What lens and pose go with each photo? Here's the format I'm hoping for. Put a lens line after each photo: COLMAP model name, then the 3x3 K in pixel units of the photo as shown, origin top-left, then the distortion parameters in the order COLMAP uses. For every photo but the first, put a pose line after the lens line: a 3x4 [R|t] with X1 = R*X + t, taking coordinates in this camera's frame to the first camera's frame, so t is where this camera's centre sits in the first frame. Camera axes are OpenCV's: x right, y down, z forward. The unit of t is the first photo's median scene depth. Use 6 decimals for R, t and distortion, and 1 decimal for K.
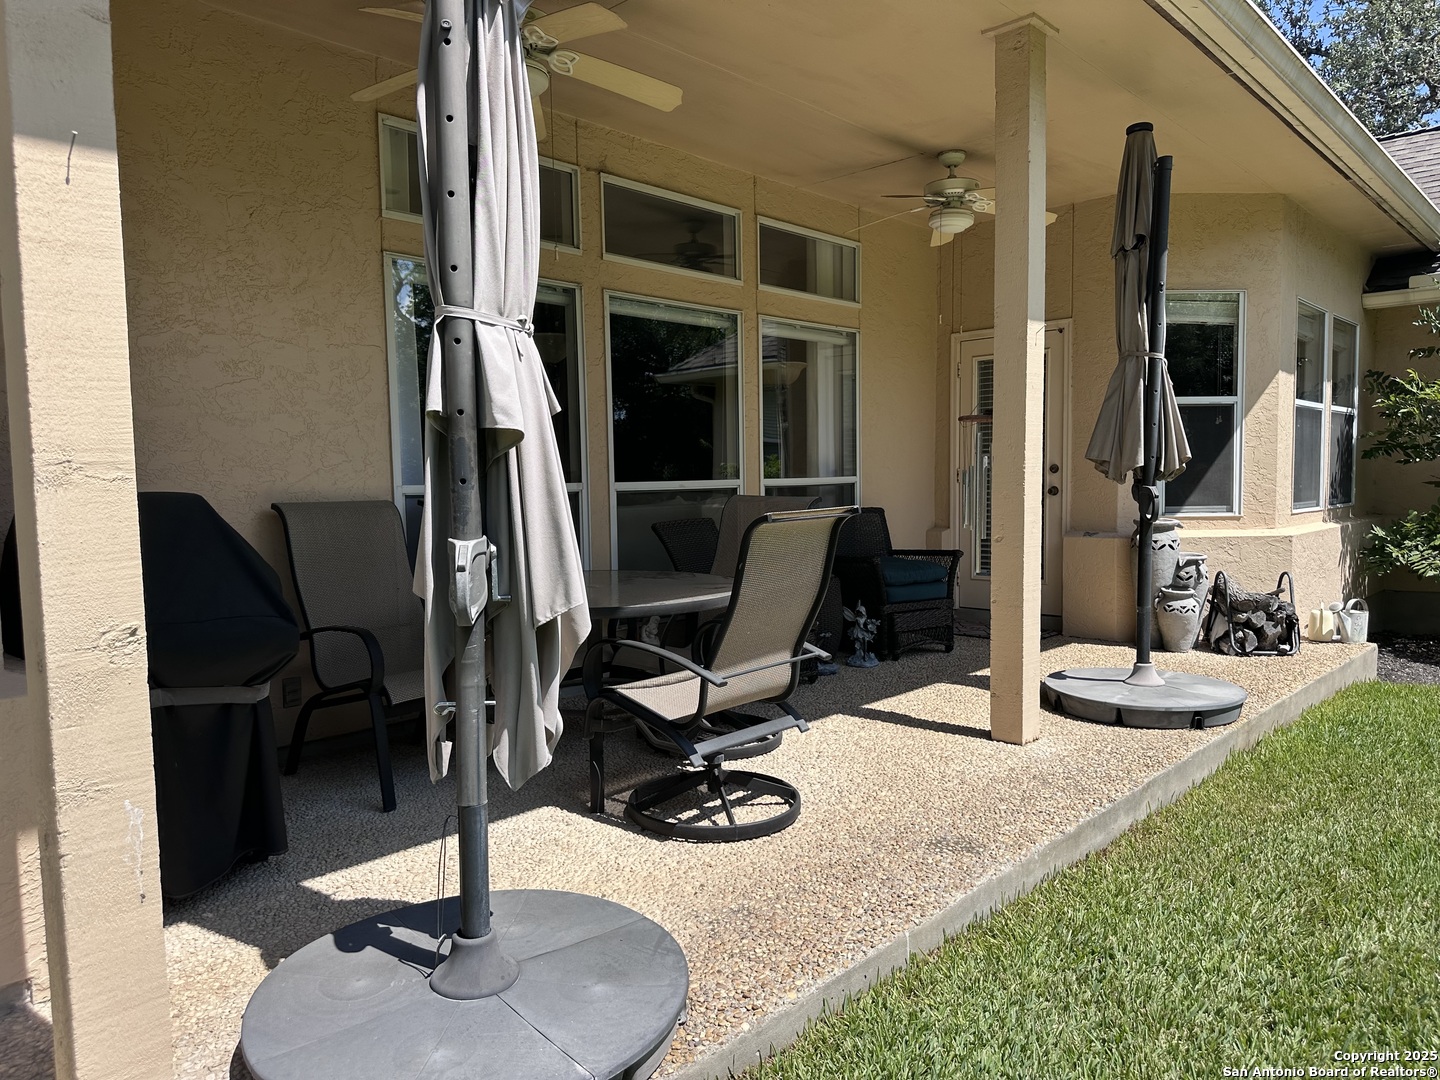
lens RADIAL K [[1001.6, 0, 722.0], [0, 1001.6, 546.0], [0, 0, 1]] dist [0.021168, -0.002039]
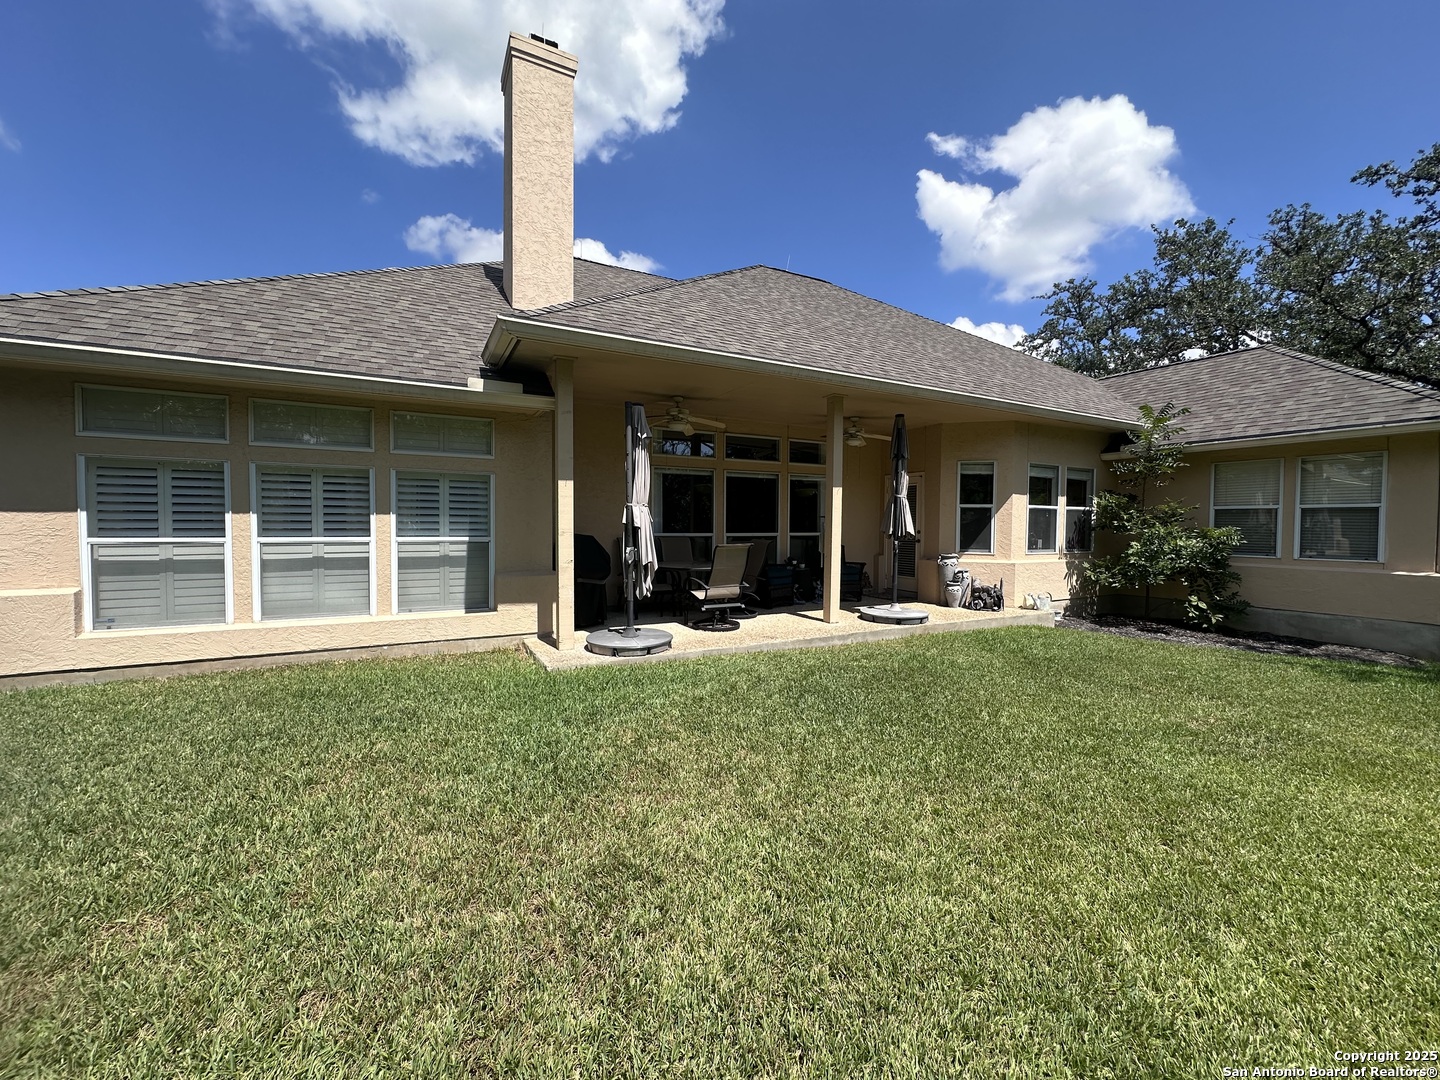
lens RADIAL K [[576.9, 0, 725.6], [0, 576.9, 542.5], [0, 0, 1]] dist [-0.002311, 0.000669]
pose [[0.948099, 0.029424, -0.316612, 0.375575], [-0.041701, 0.998615, -0.032069, 0.013762], [0.315230, 0.043608, 0.948013, -0.538054]]
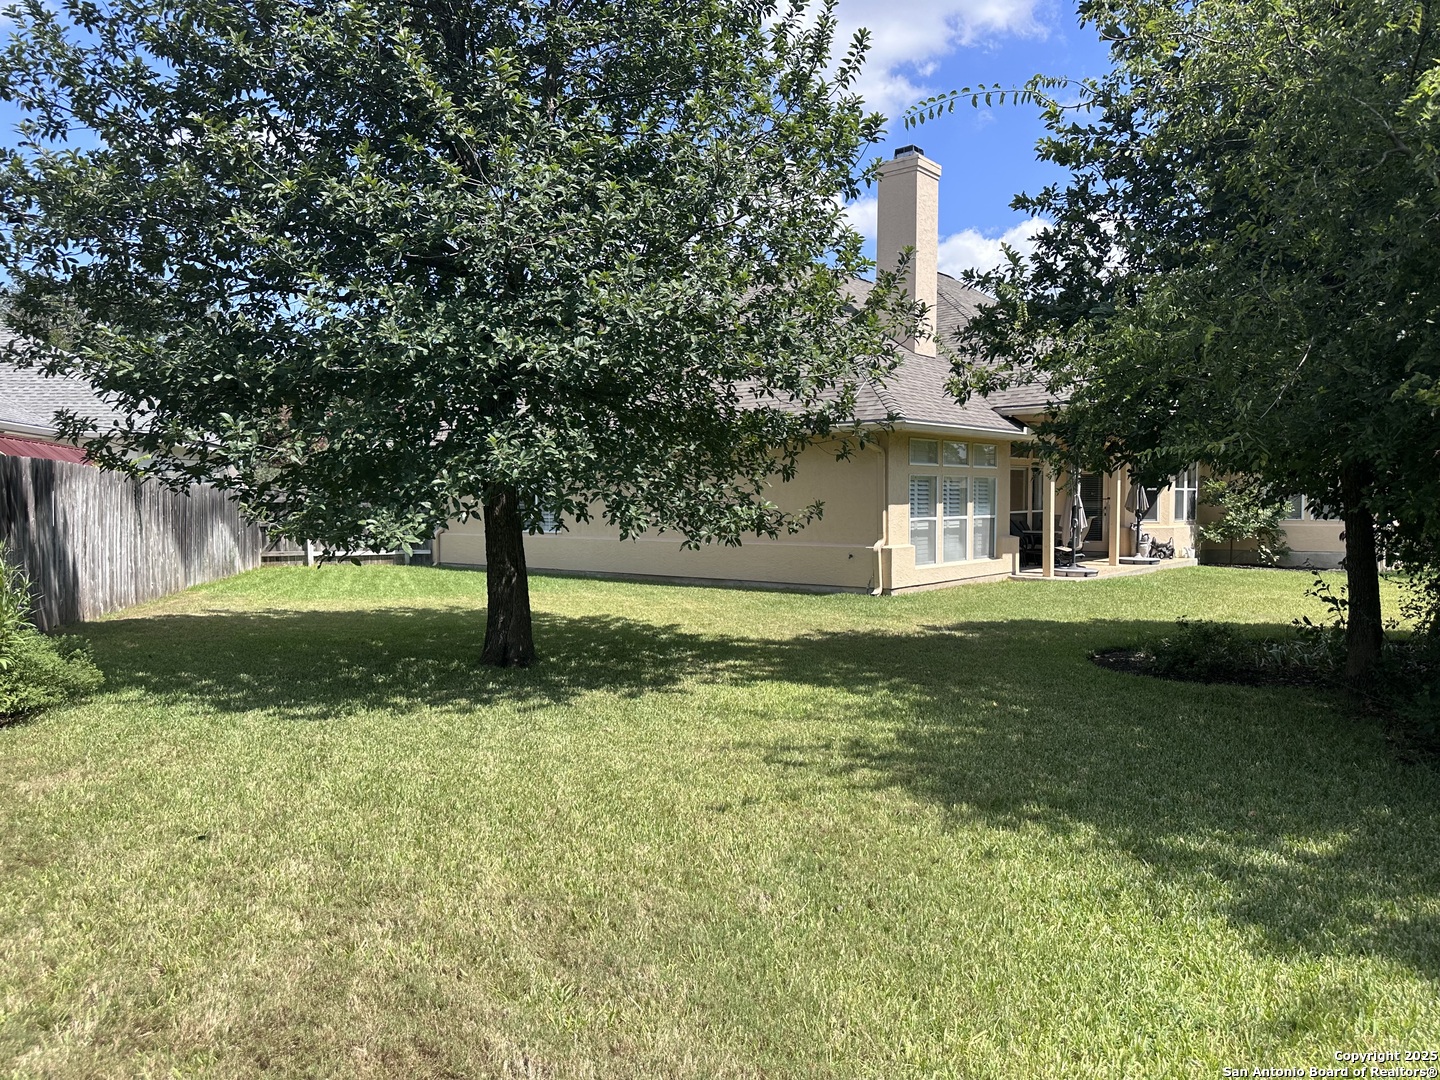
lens RADIAL K [[1001.6, 0, 715.0], [0, 1001.6, 540.3], [0, 0, 1]] dist [0.021168, -0.002039]
pose [[0.998404, 0.002778, 0.056416, -1.352725], [-0.000927, 0.999462, -0.032797, 0.163512], [-0.056476, 0.032692, 0.997869, -2.651423]]
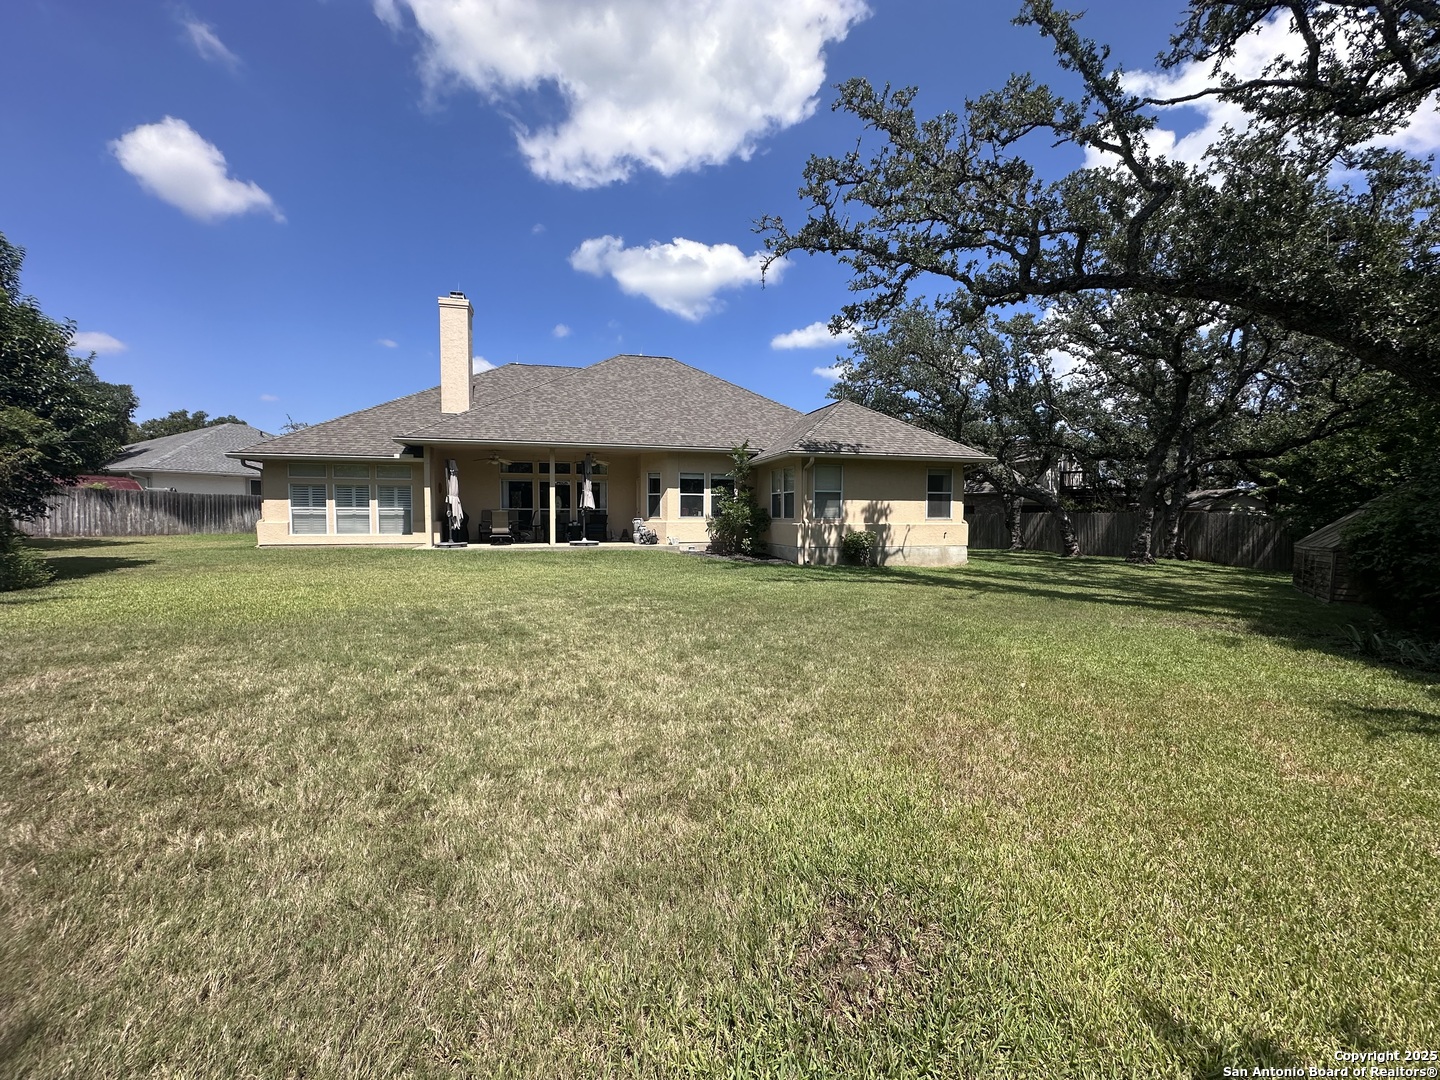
lens RADIAL K [[576.9, 0, 723.0], [0, 576.9, 538.4], [0, 0, 1]] dist [-0.002311, 0.000669]
pose [[0.838507, 0.038270, -0.543545, 2.458347], [-0.052721, 0.998548, -0.011025, 0.087410], [0.542334, 0.037901, 0.839308, -1.226292]]
